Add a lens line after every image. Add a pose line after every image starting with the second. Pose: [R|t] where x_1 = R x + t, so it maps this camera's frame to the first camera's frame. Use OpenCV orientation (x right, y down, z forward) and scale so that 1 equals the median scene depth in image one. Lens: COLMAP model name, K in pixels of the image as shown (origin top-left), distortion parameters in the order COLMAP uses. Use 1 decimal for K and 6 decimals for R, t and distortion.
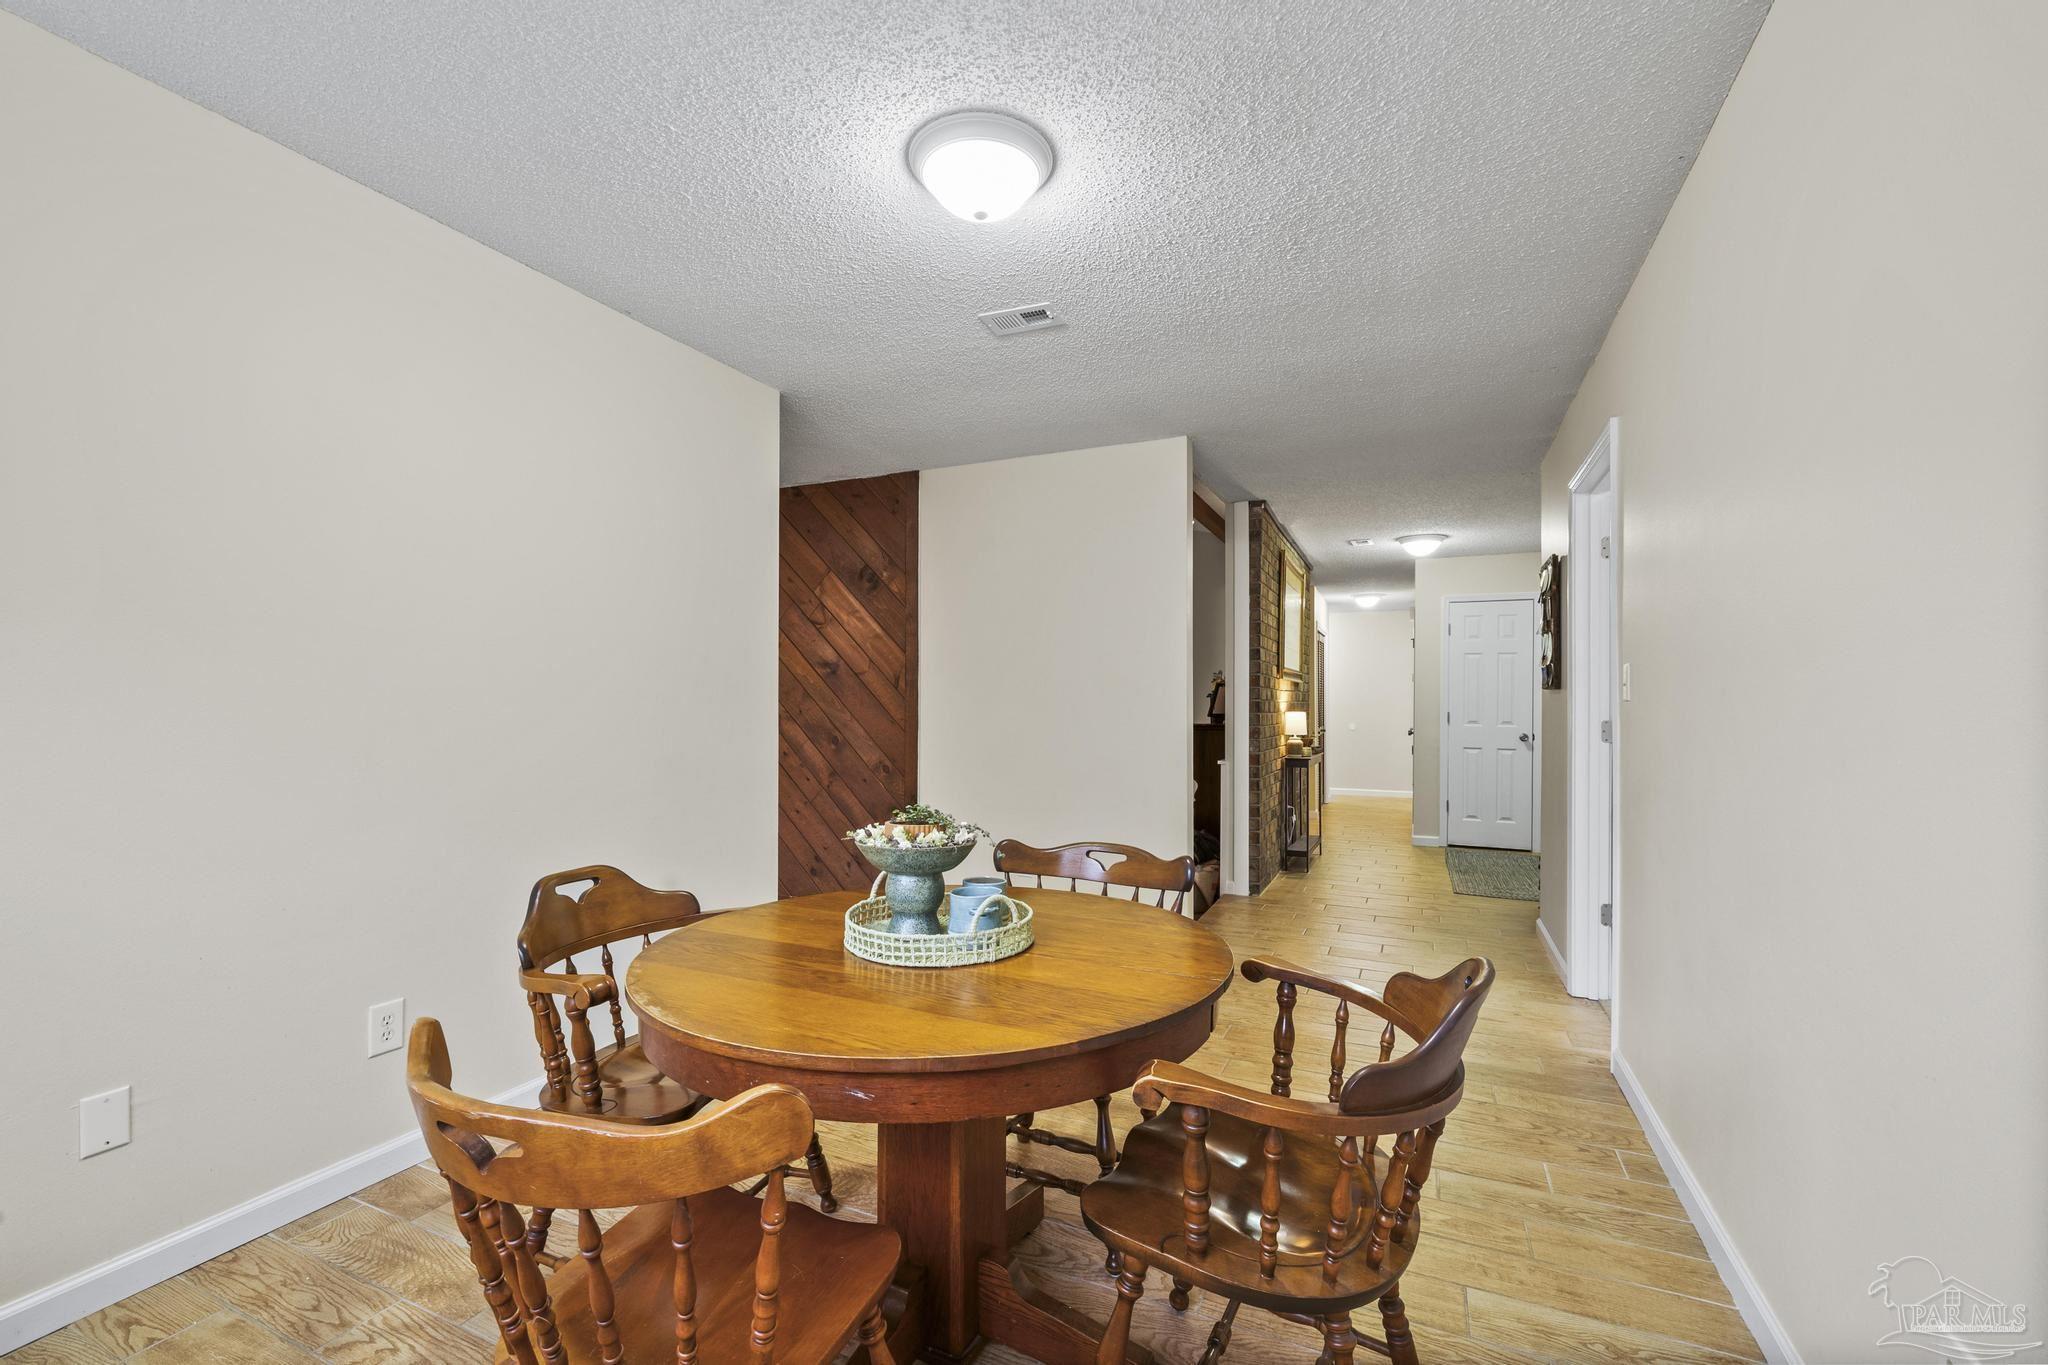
lens RADIAL K [[867.4, 0, 1021.4], [0, 867.4, 699.2], [0, 0, 1]] dist [0.001440, 0.000387]
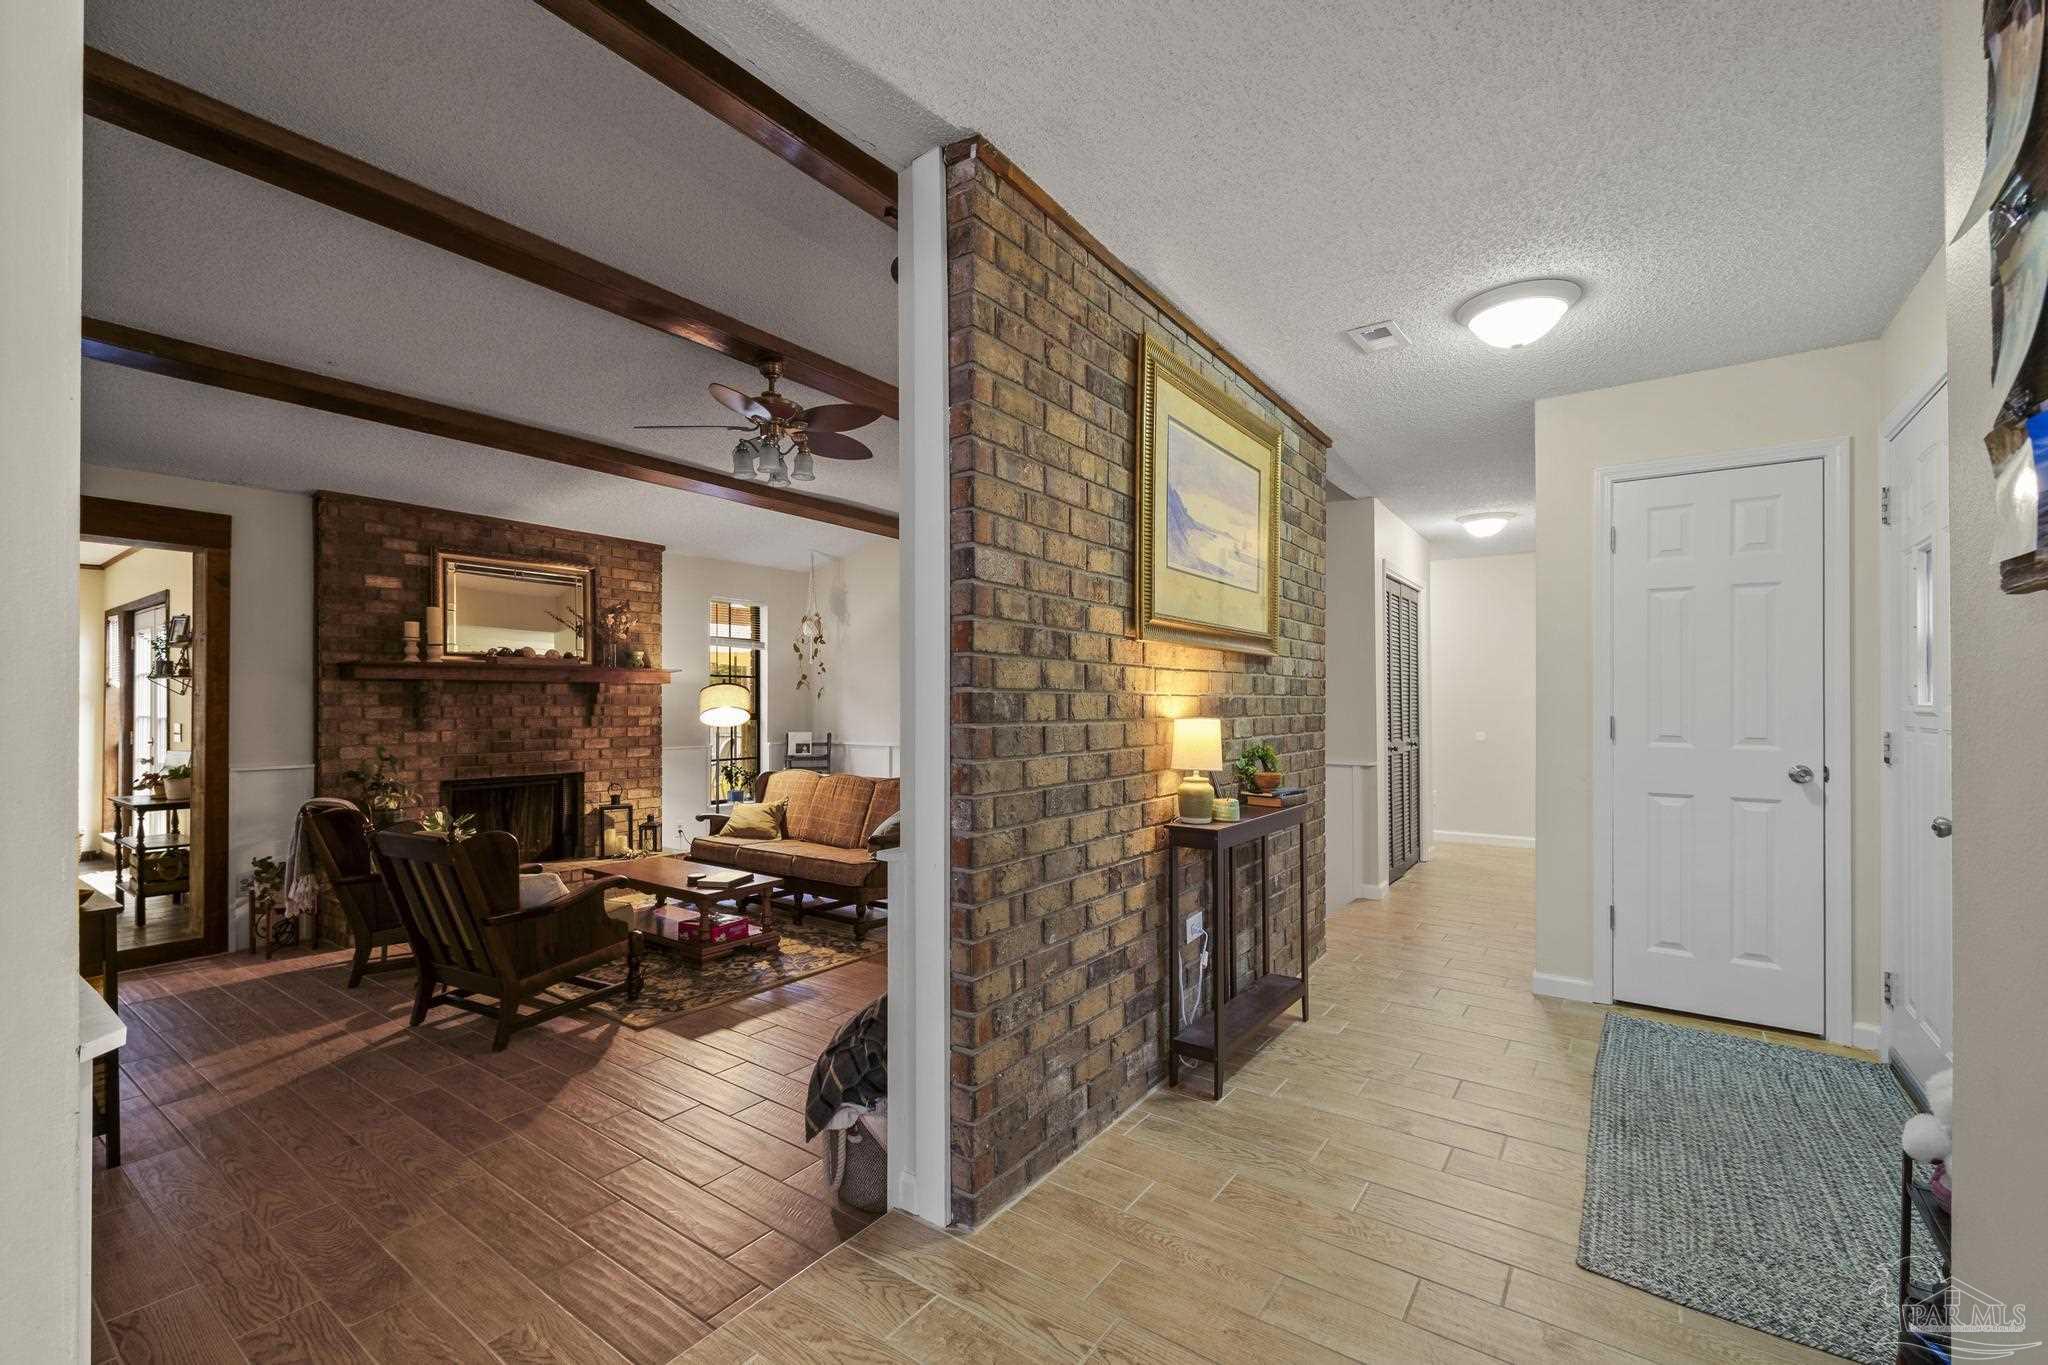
lens RADIAL K [[867.4, 0, 1021.4], [0, 867.4, 699.2], [0, 0, 1]] dist [0.001440, 0.000387]
pose [[0.981065, -0.005881, -0.193590, 0.313705], [0.005927, 0.999982, -0.000344, 0.004036], [0.193589, -0.000810, 0.981082, 0.556867]]
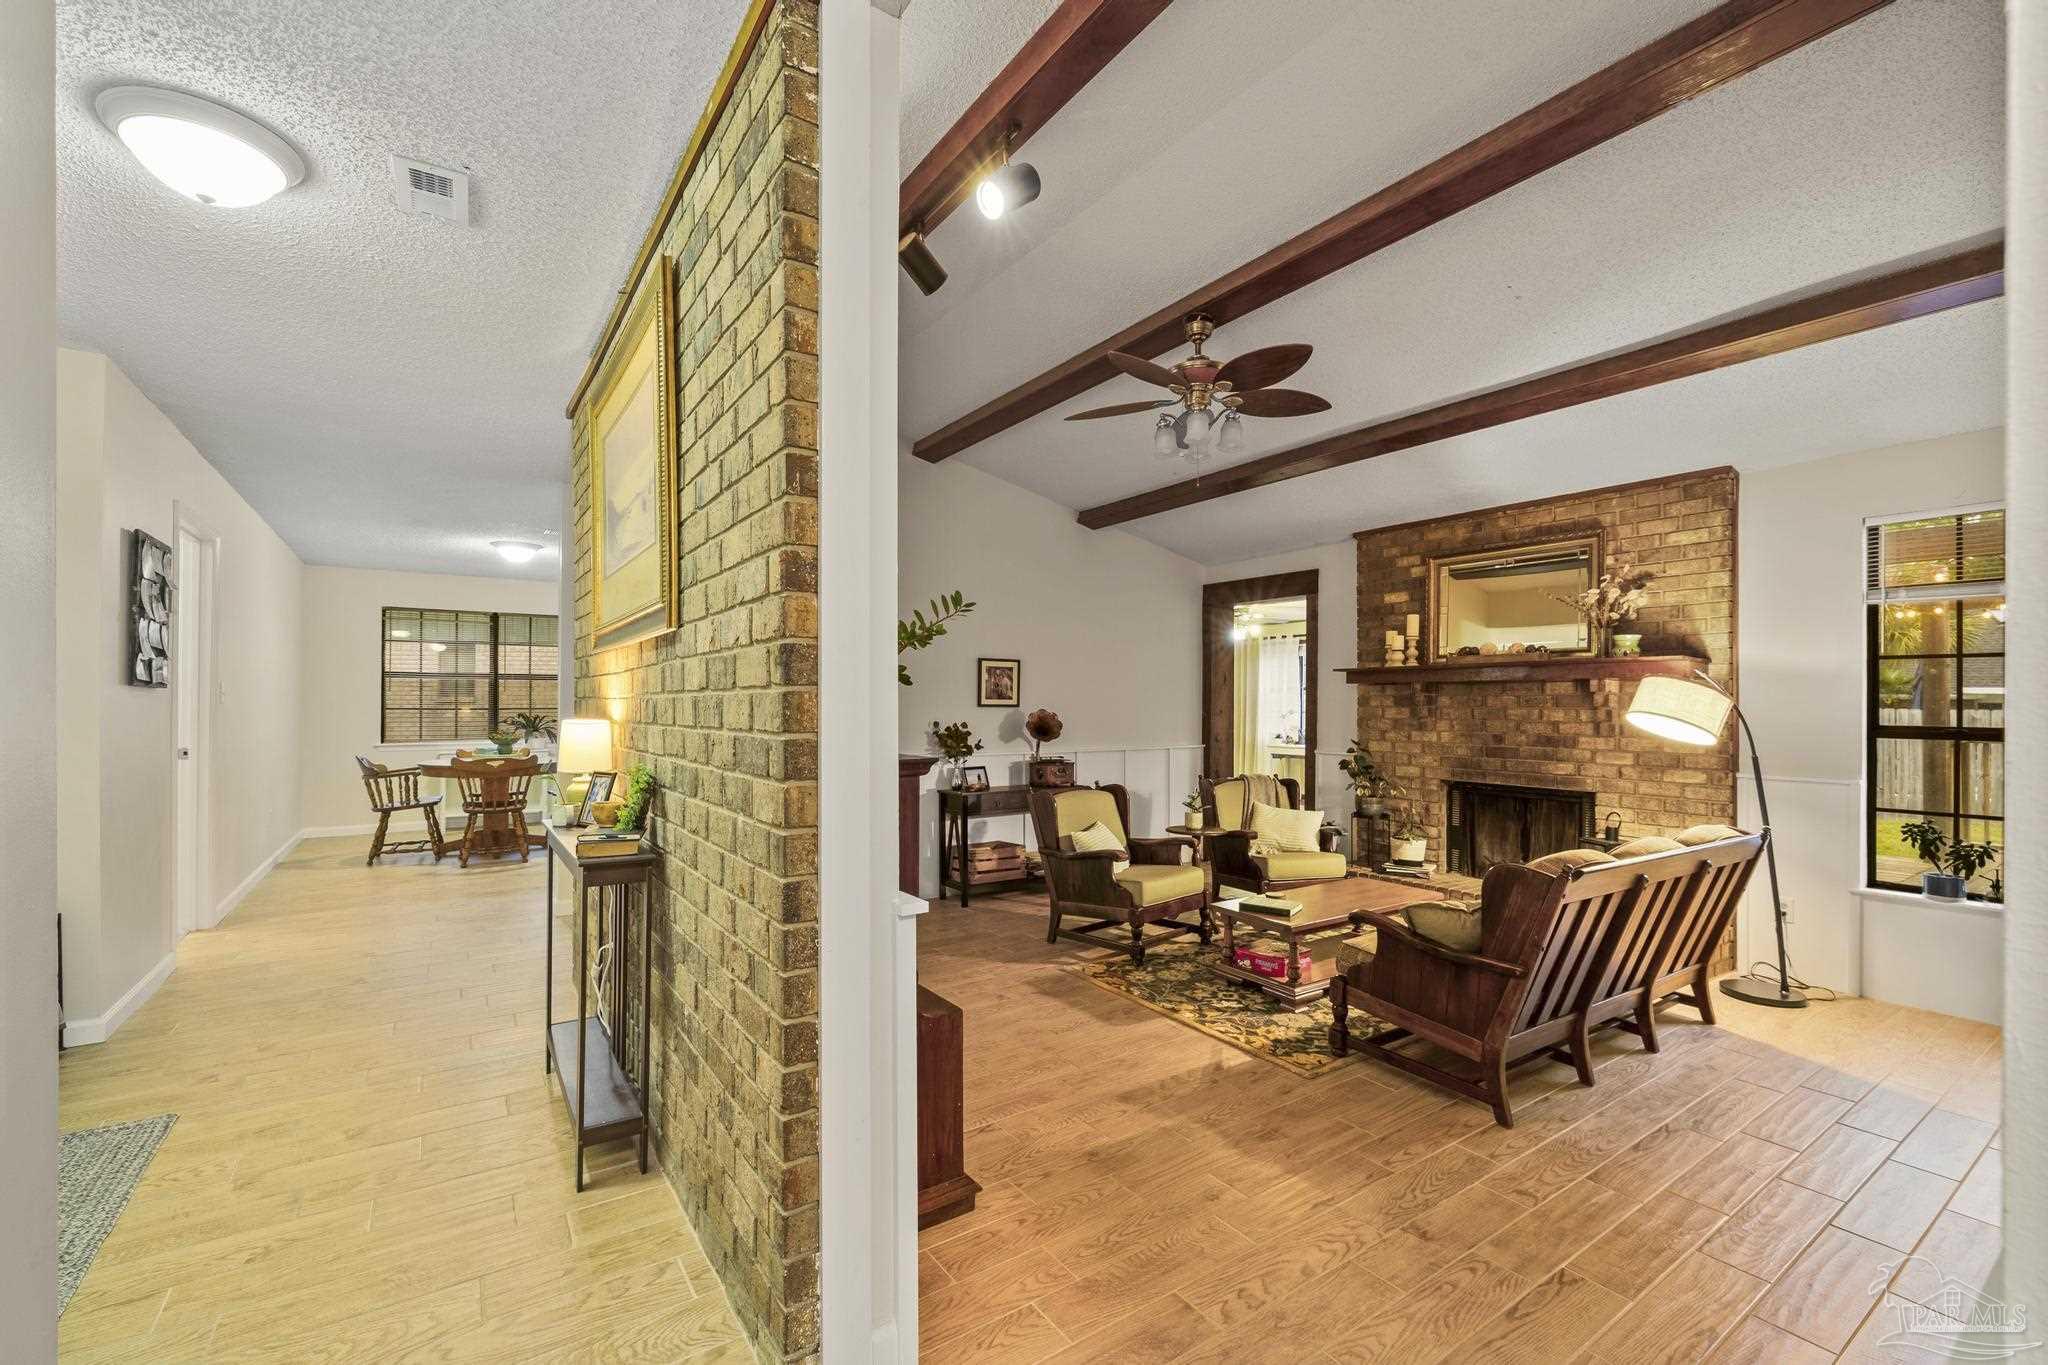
lens RADIAL K [[867.4, 0, 1021.4], [0, 867.4, 699.2], [0, 0, 1]] dist [0.001440, 0.000387]
pose [[-0.521569, -0.008257, -0.853169, 0.573448], [-0.001501, 0.999961, -0.008760, 0.007287], [0.853208, -0.003288, -0.521561, 1.407029]]
